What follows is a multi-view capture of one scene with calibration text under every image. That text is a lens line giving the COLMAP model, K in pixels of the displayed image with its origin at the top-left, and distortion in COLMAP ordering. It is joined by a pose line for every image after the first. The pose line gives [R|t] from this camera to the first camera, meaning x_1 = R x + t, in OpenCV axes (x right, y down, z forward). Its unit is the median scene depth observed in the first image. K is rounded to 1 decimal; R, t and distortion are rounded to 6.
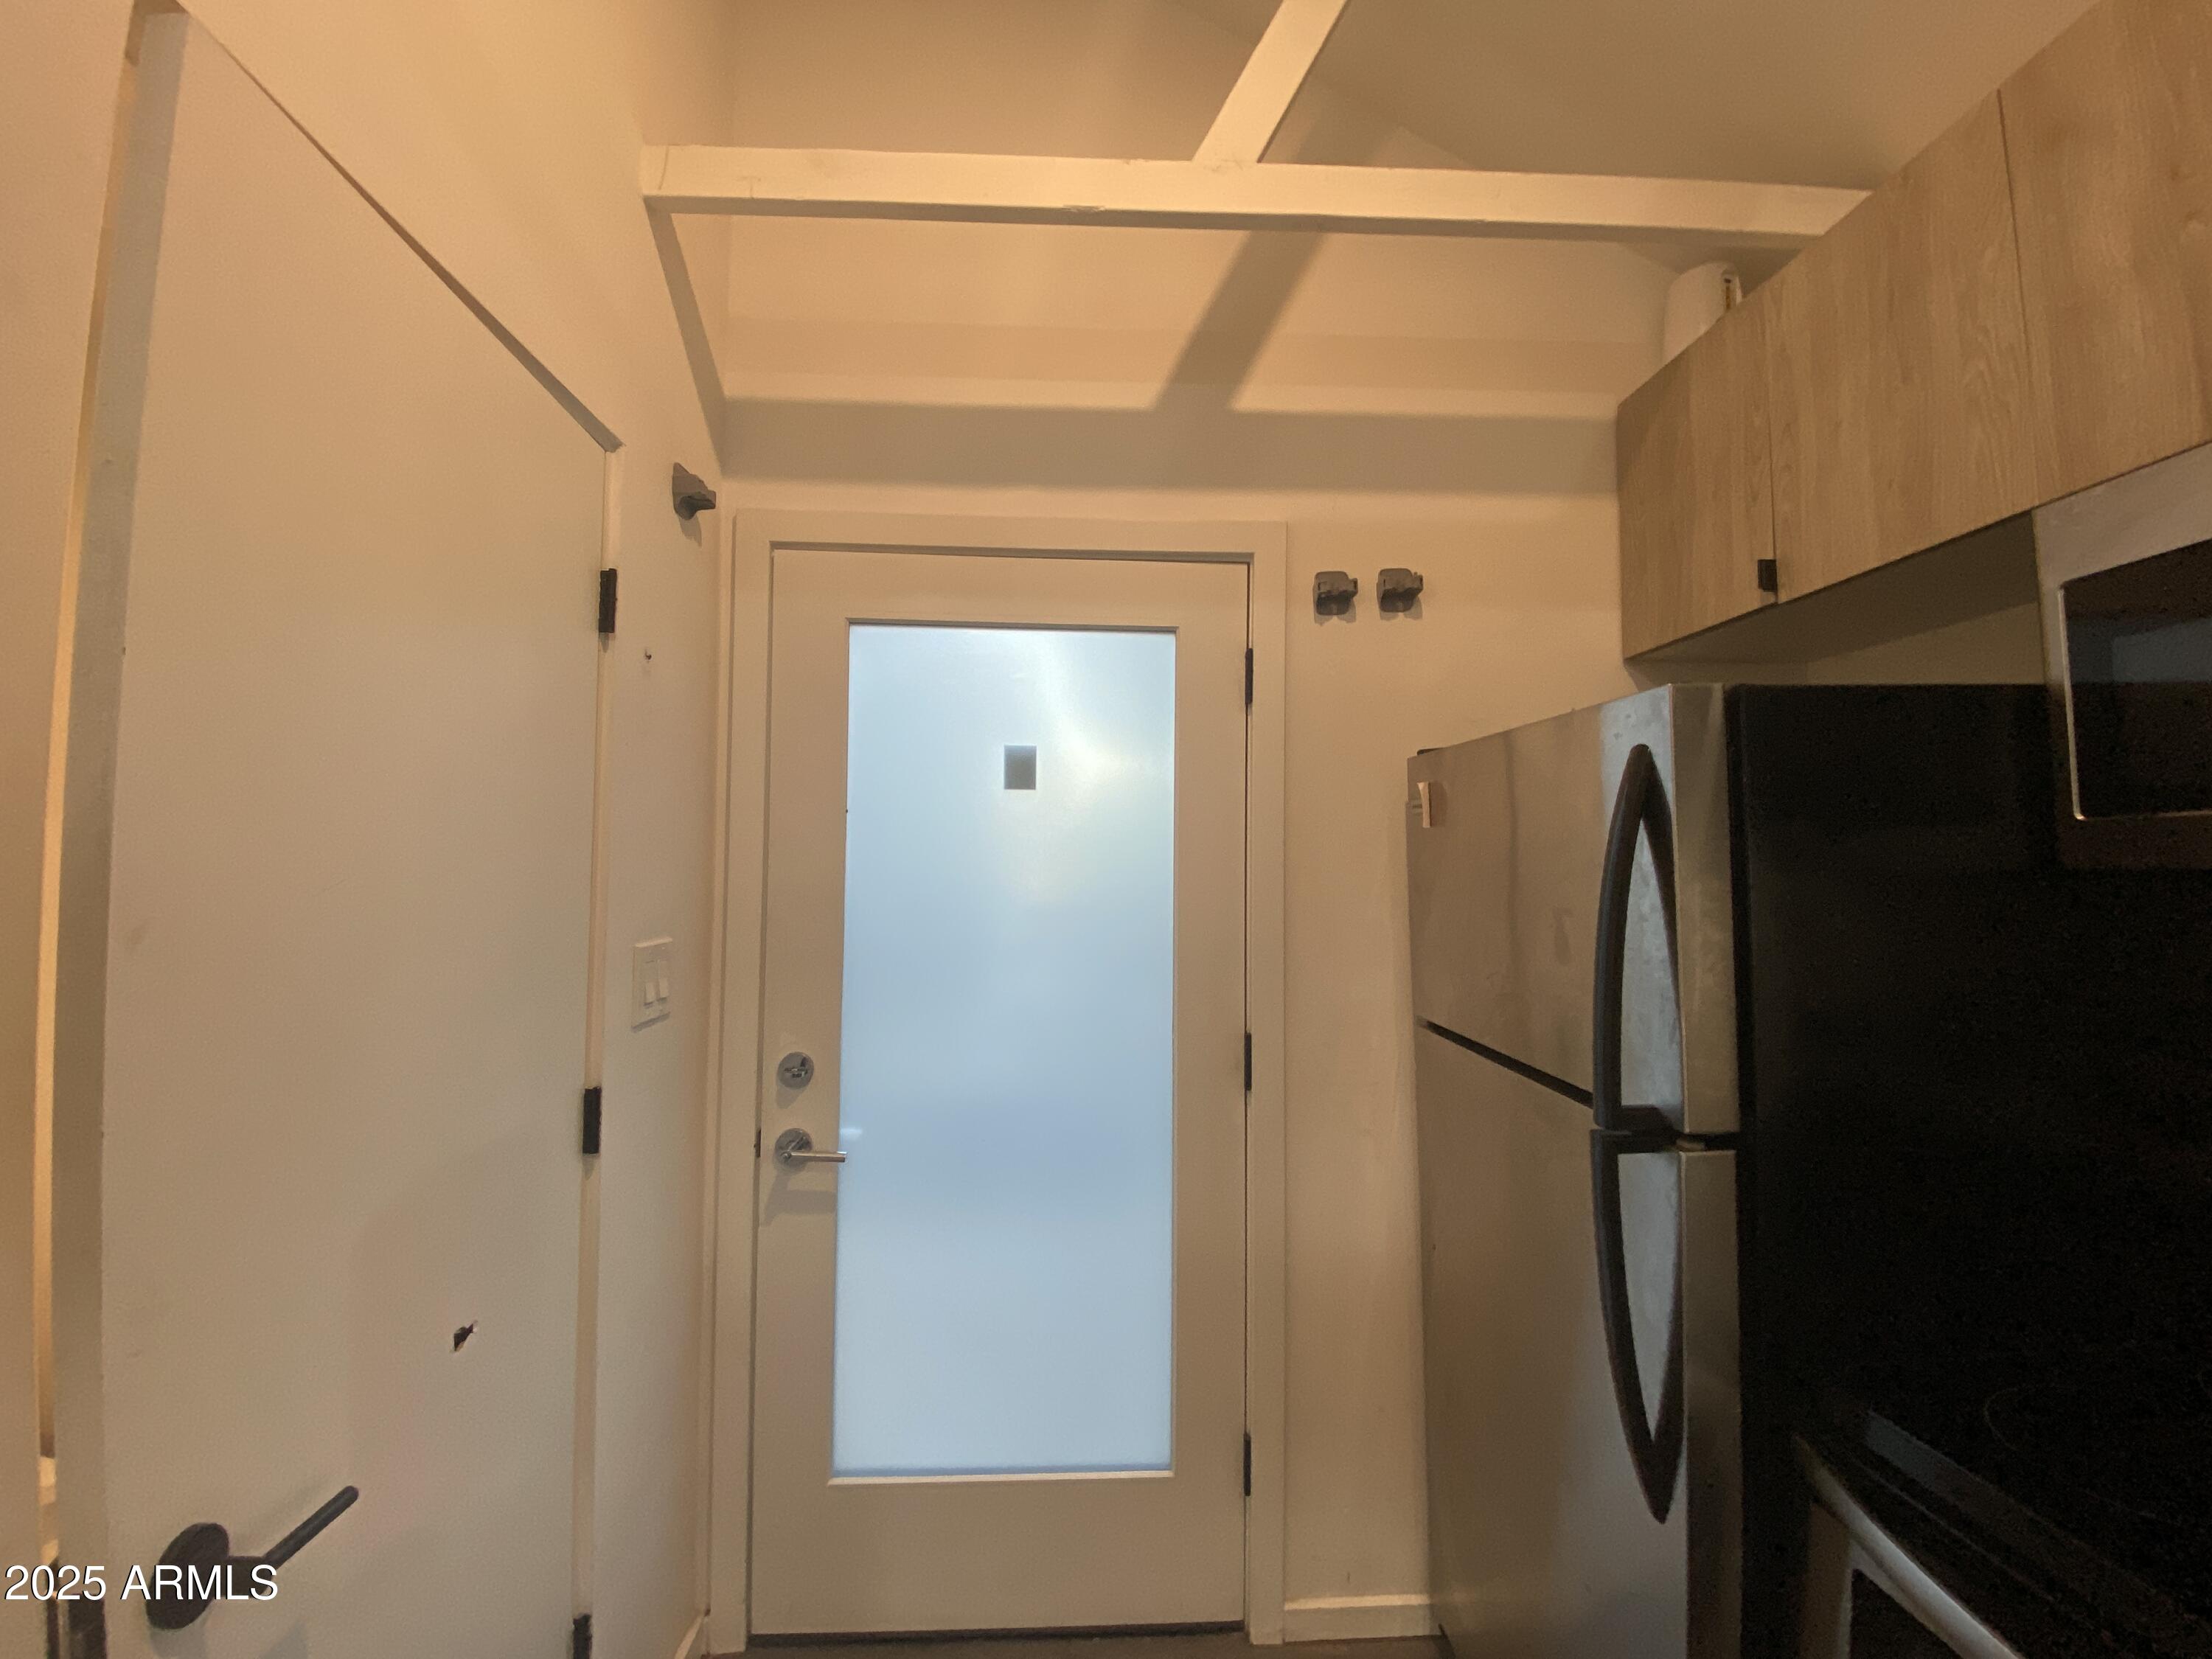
lens RADIAL K [[893.5, 0, 1099.0], [0, 893.5, 835.8], [0, 0, 1]] dist [0.024429, -0.022367]
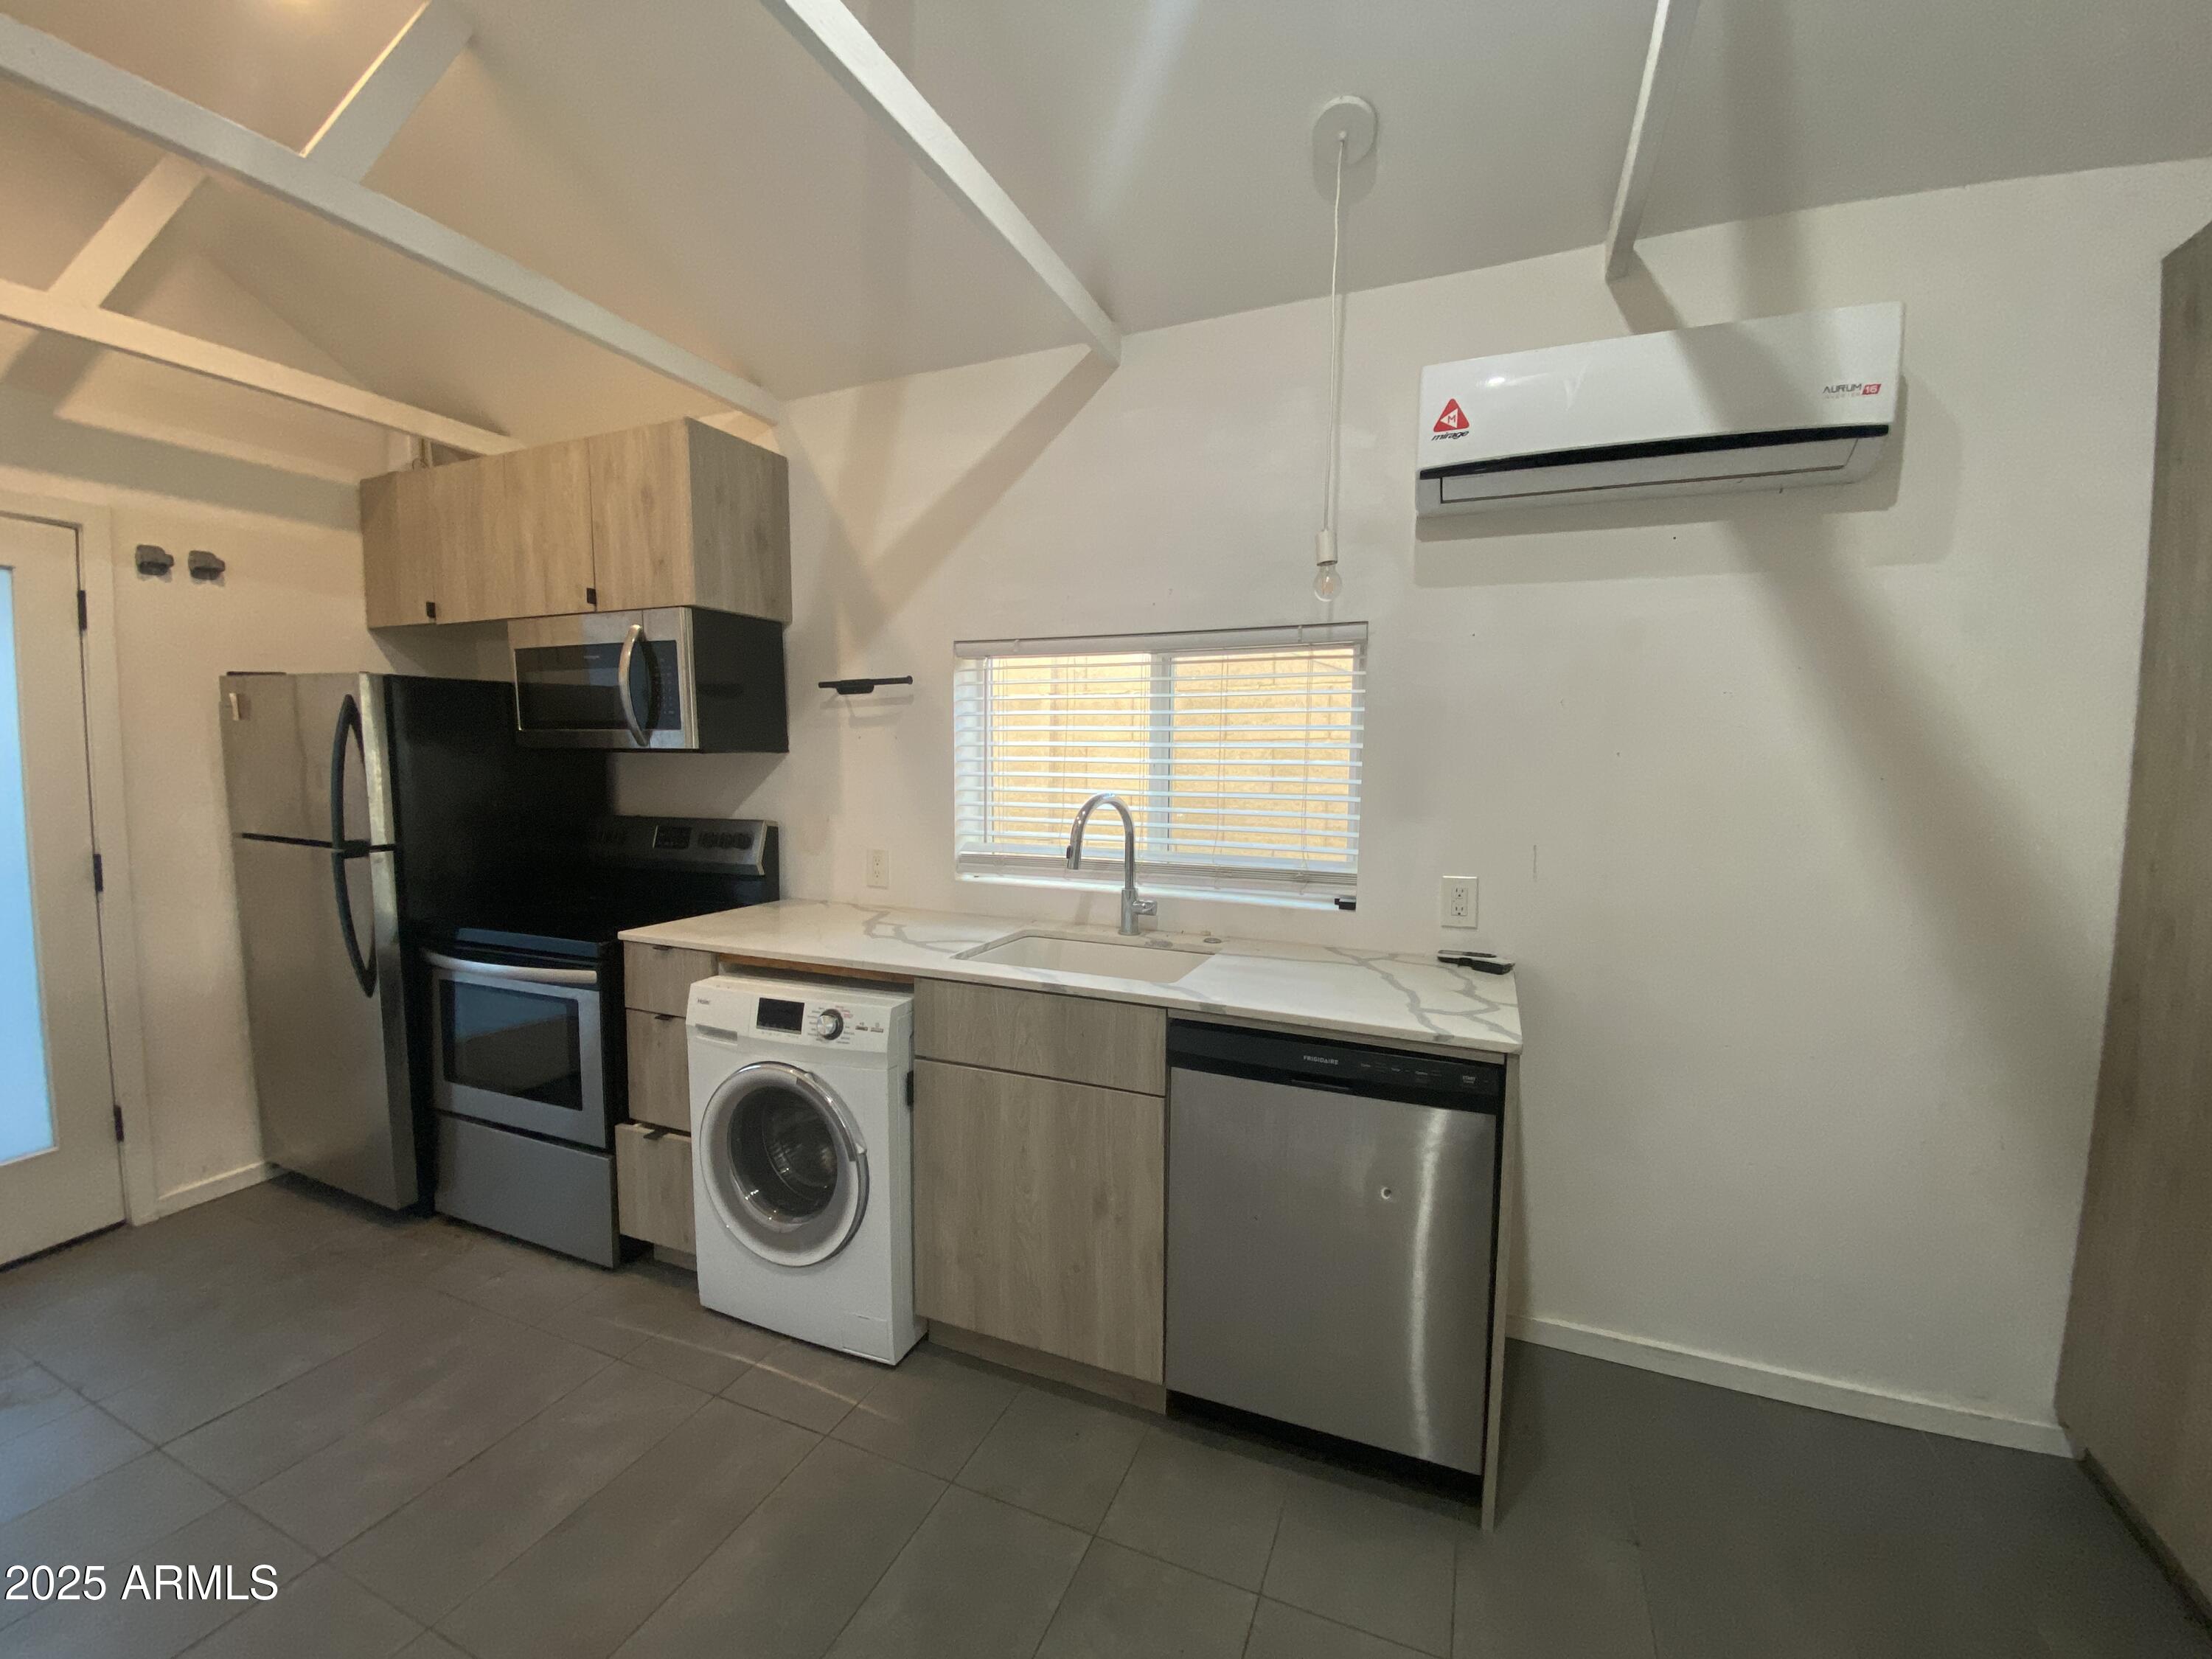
lens RADIAL K [[893.5, 0, 1099.0], [0, 893.5, 835.8], [0, 0, 1]] dist [0.024429, -0.022367]
pose [[0.431872, -0.075804, 0.898744, -0.454659], [-0.043708, 0.993532, 0.104801, -0.037705], [-0.900875, -0.084543, 0.425765, -1.172227]]
